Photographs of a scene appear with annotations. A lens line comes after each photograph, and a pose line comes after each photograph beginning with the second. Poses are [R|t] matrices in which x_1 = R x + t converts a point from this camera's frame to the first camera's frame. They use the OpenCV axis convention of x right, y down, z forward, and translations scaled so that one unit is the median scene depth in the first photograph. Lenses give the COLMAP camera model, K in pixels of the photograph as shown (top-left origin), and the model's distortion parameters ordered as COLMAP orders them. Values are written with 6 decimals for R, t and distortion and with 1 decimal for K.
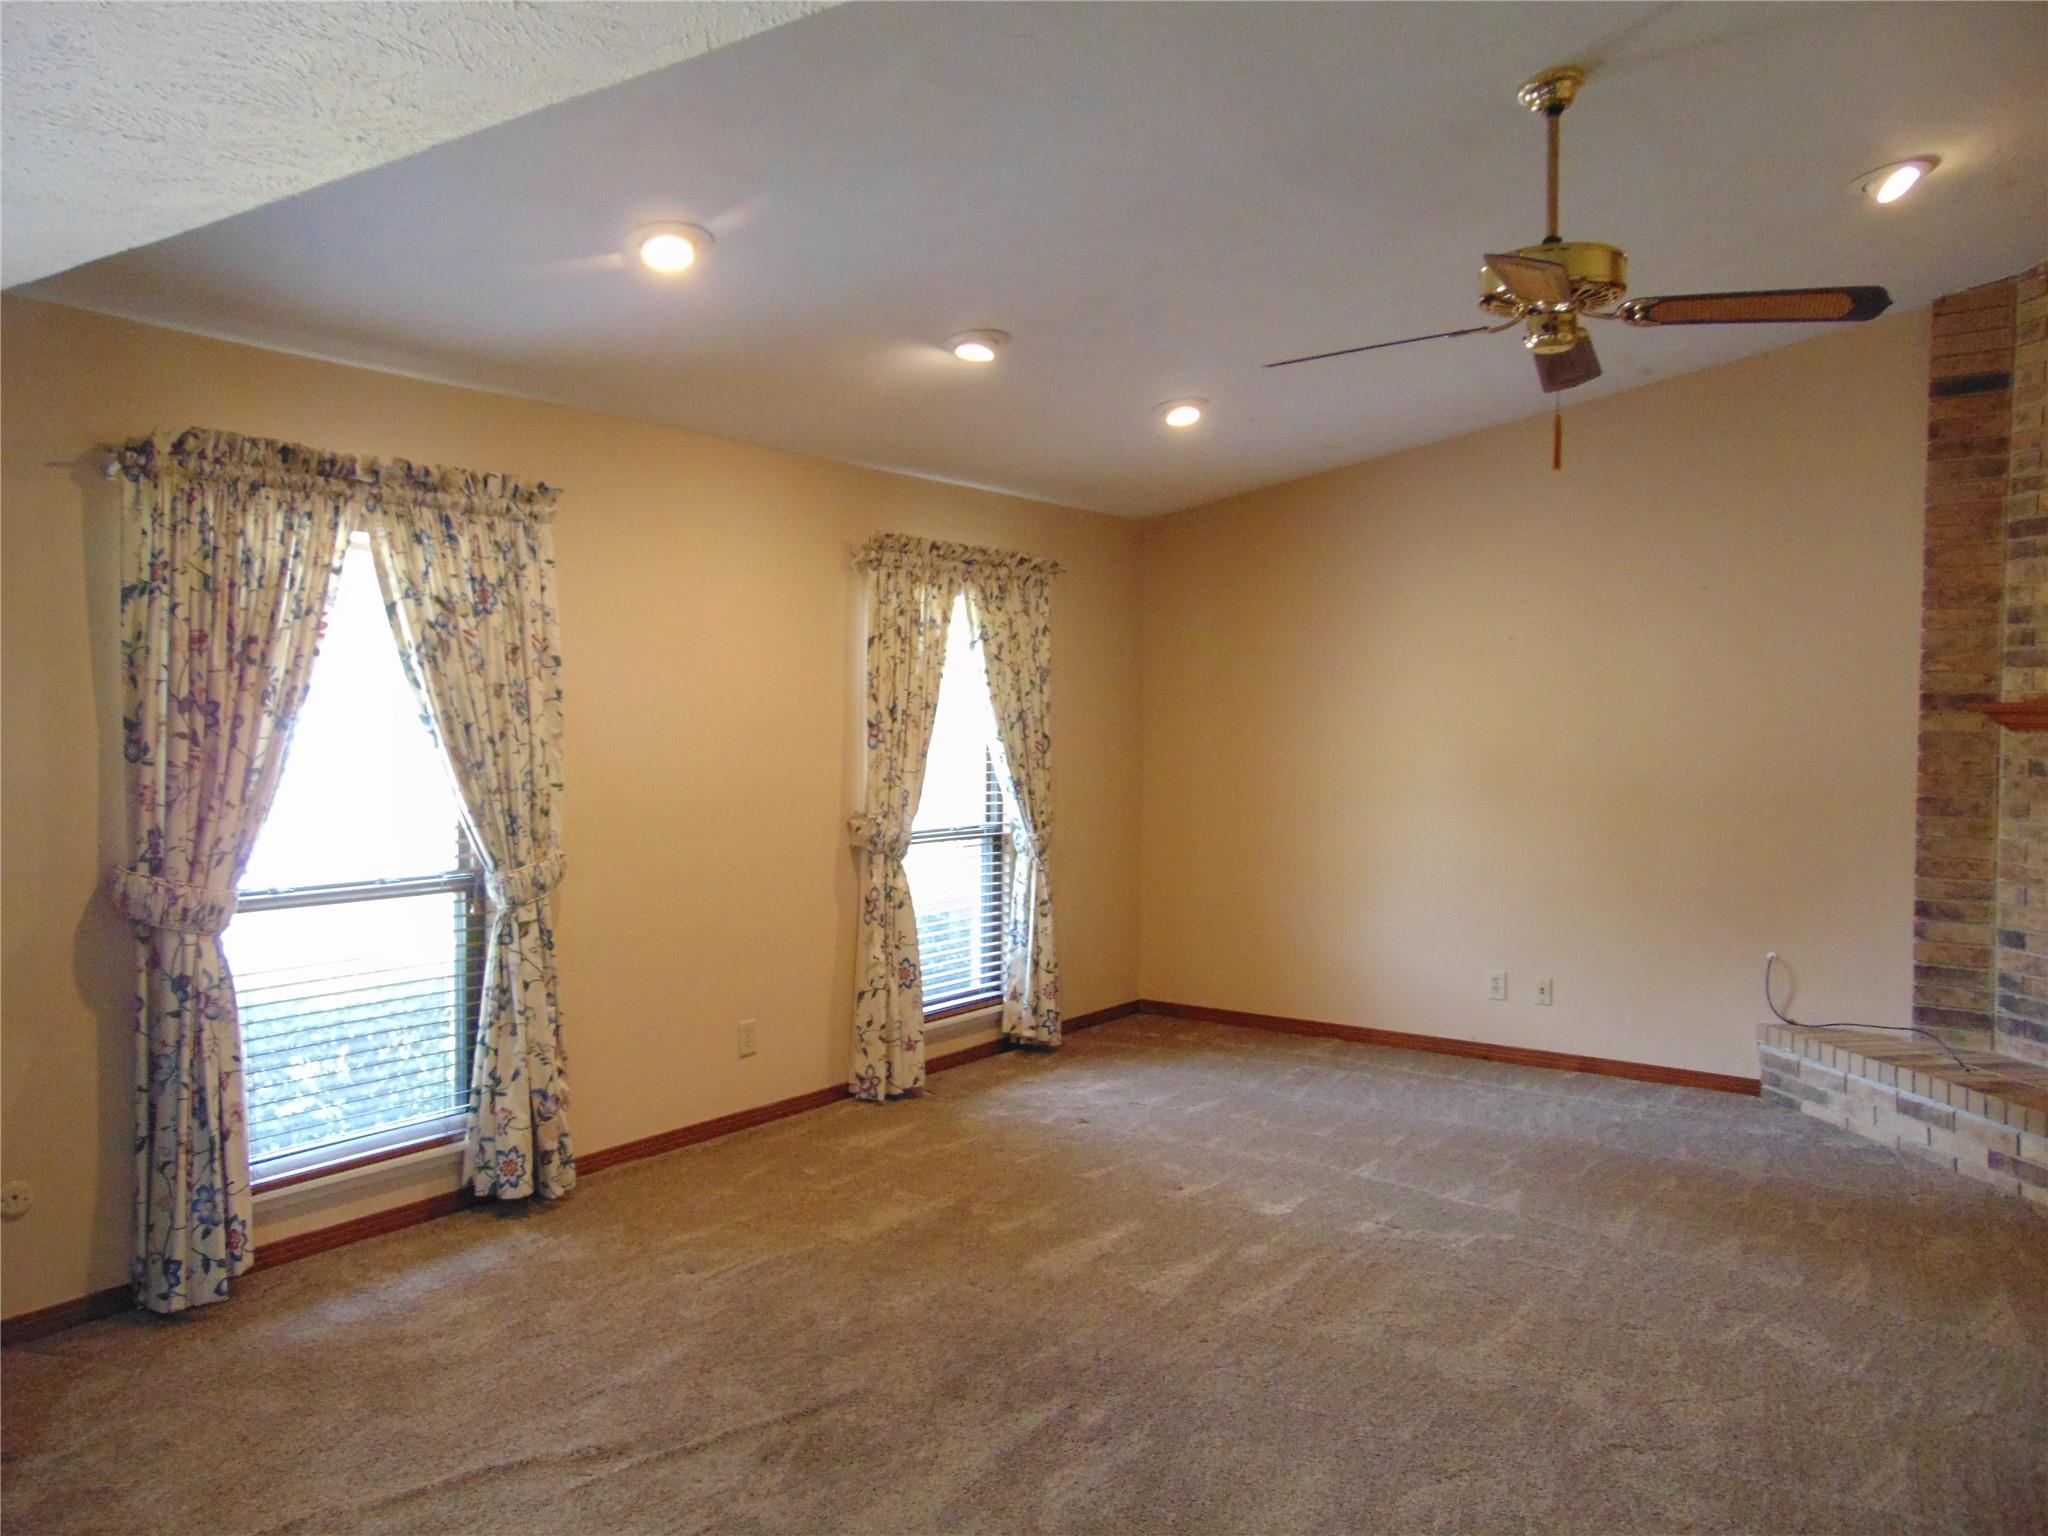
lens RADIAL K [[1542.6, 0, 1016.1], [0, 1542.6, 773.5], [0, 0, 1]] dist [-0.035565, 0.080524]
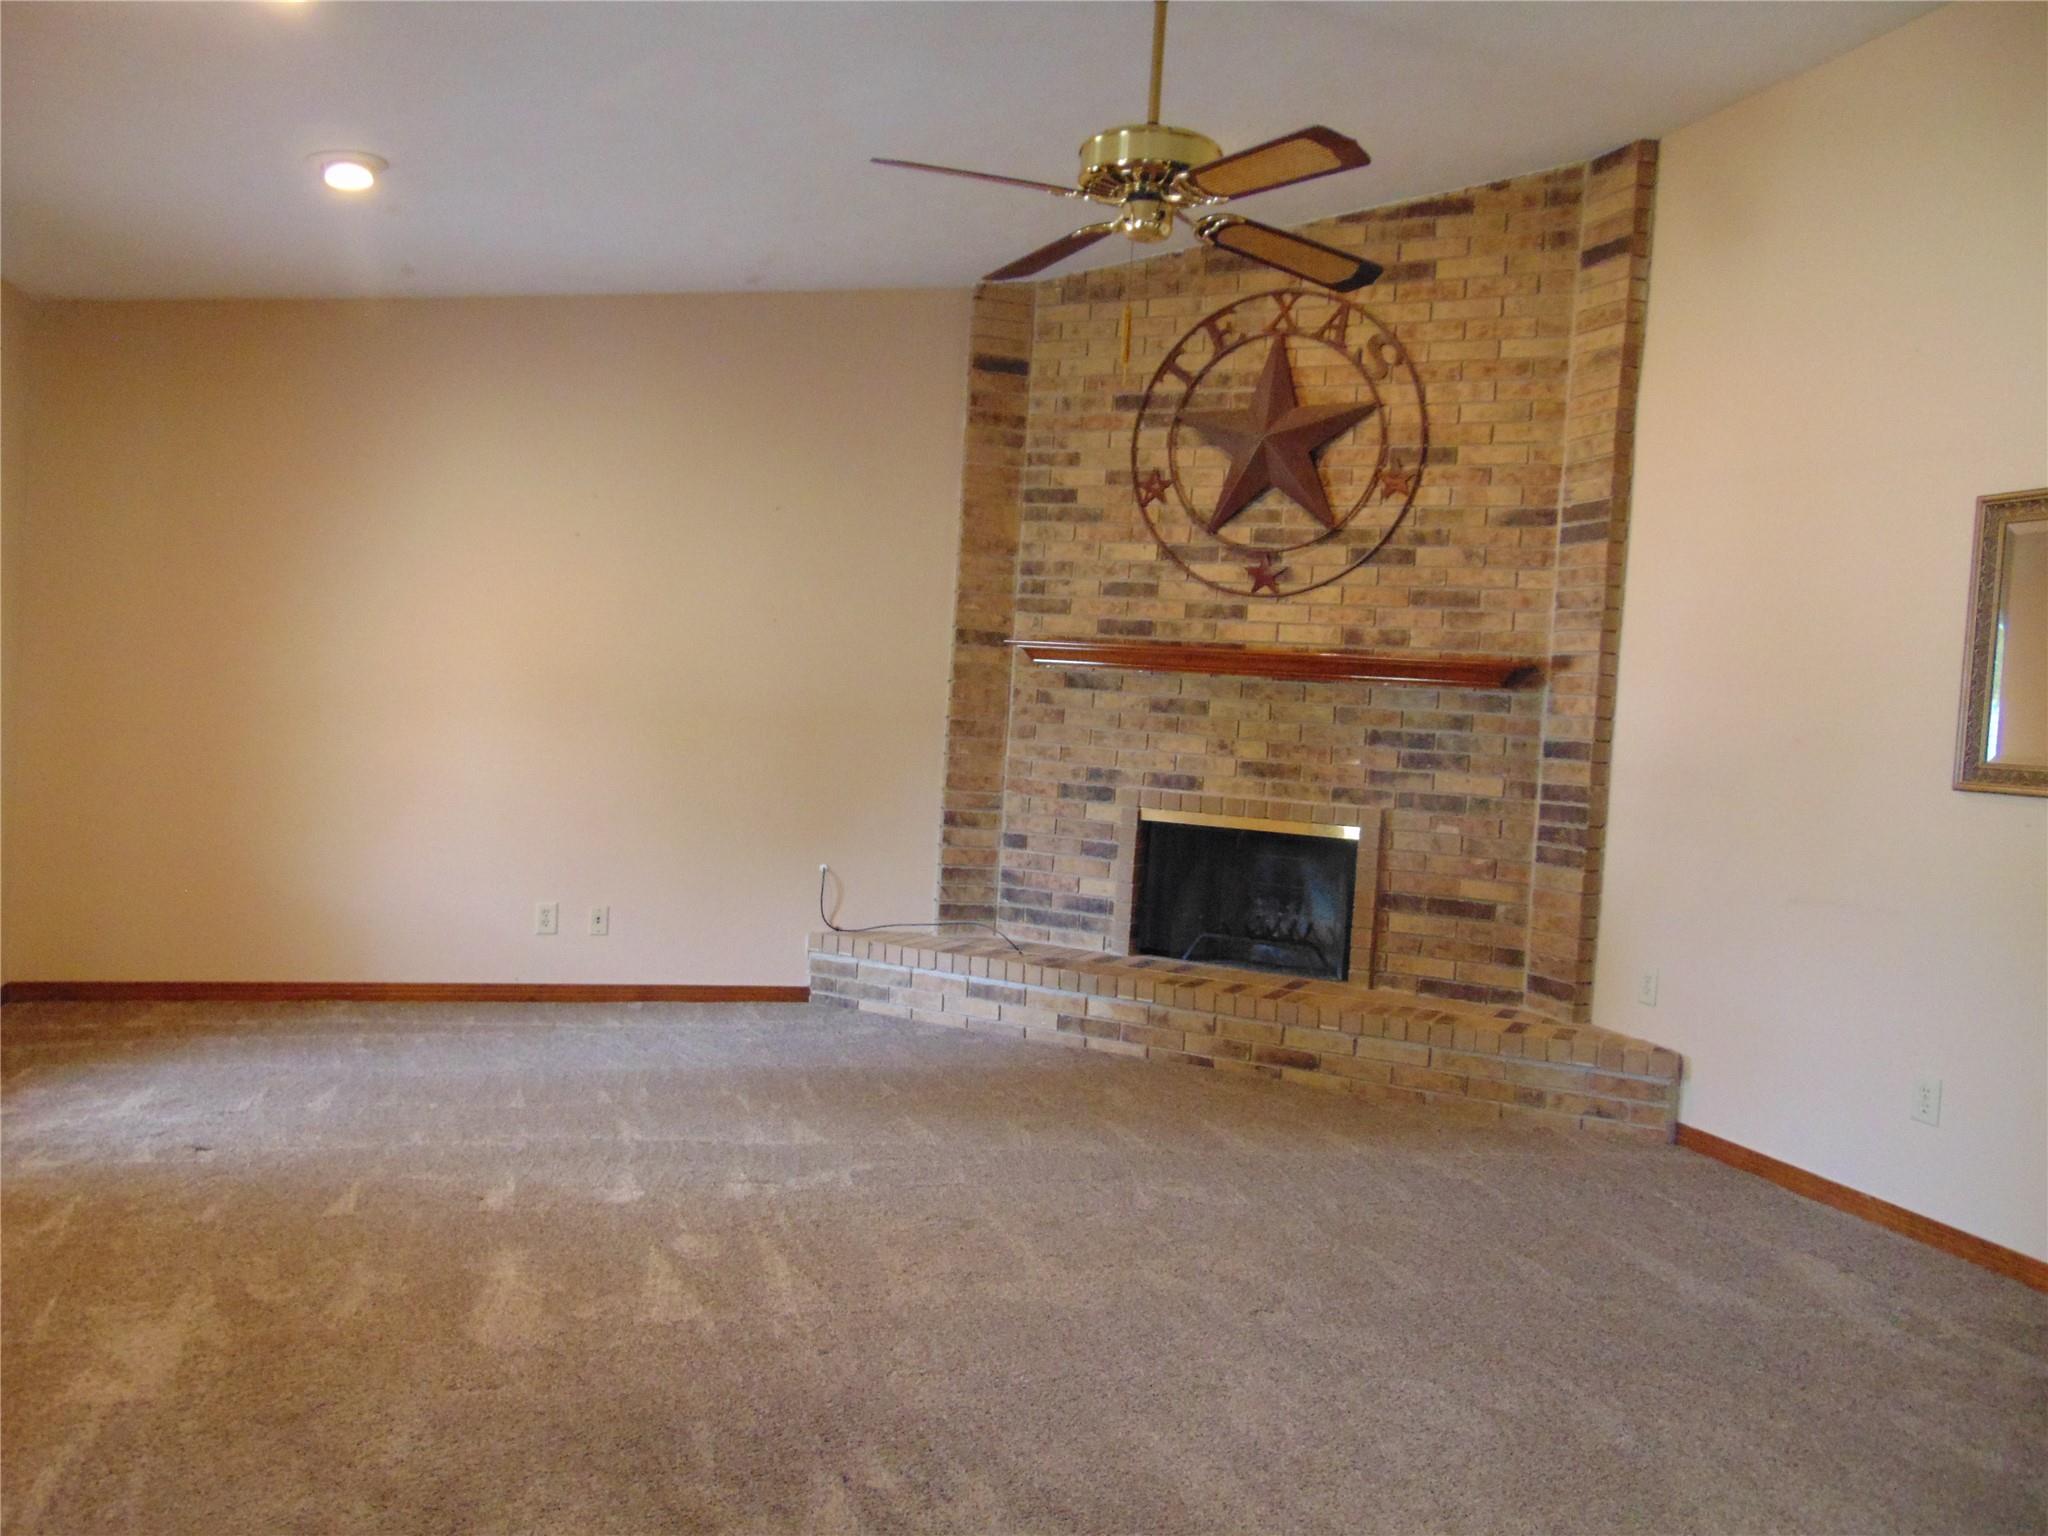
lens RADIAL K [[1542.6, 0, 1024.2], [0, 1542.6, 772.3], [0, 0, 1]] dist [-0.035565, 0.080524]
pose [[0.580490, 0.001214, 0.814267, -0.321064], [-0.031393, 0.999289, 0.020890, 0.029887], [-0.813662, -0.037688, 0.580115, 0.308692]]
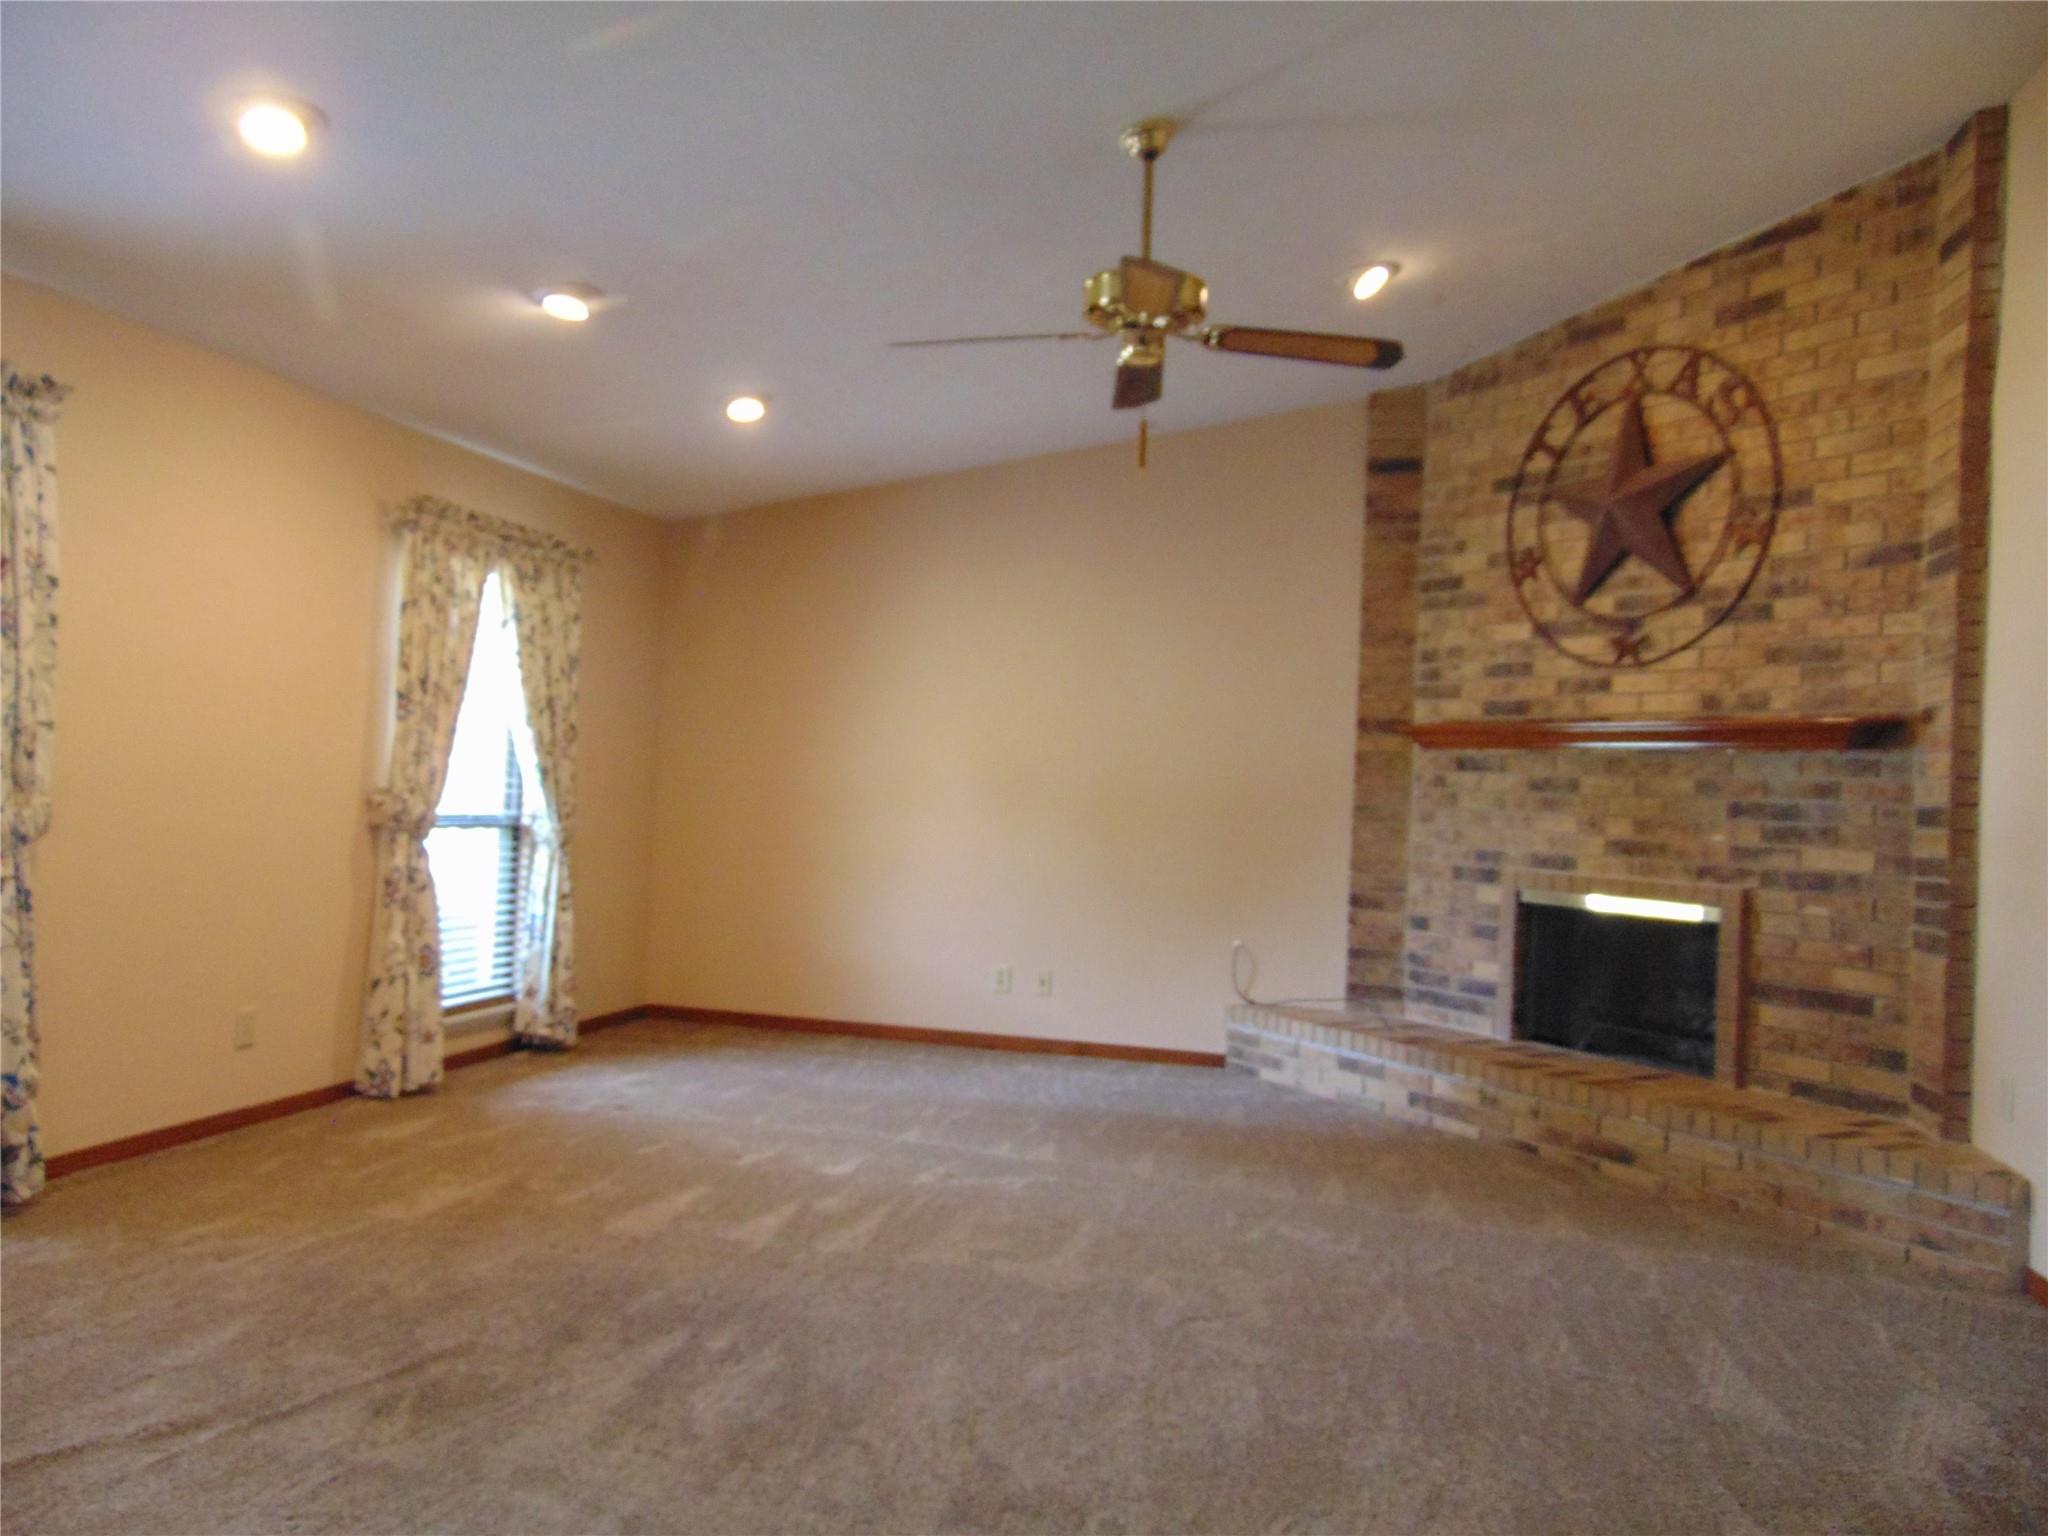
lens RADIAL K [[1542.6, 0, 1020.5], [0, 1542.6, 772.4], [0, 0, 1]] dist [-0.035565, 0.080524]
pose [[0.930312, 0.040875, 0.364484, -0.089110], [-0.026135, 0.998632, -0.045283, 0.052538], [-0.365836, 0.032602, 0.930108, -0.010542]]
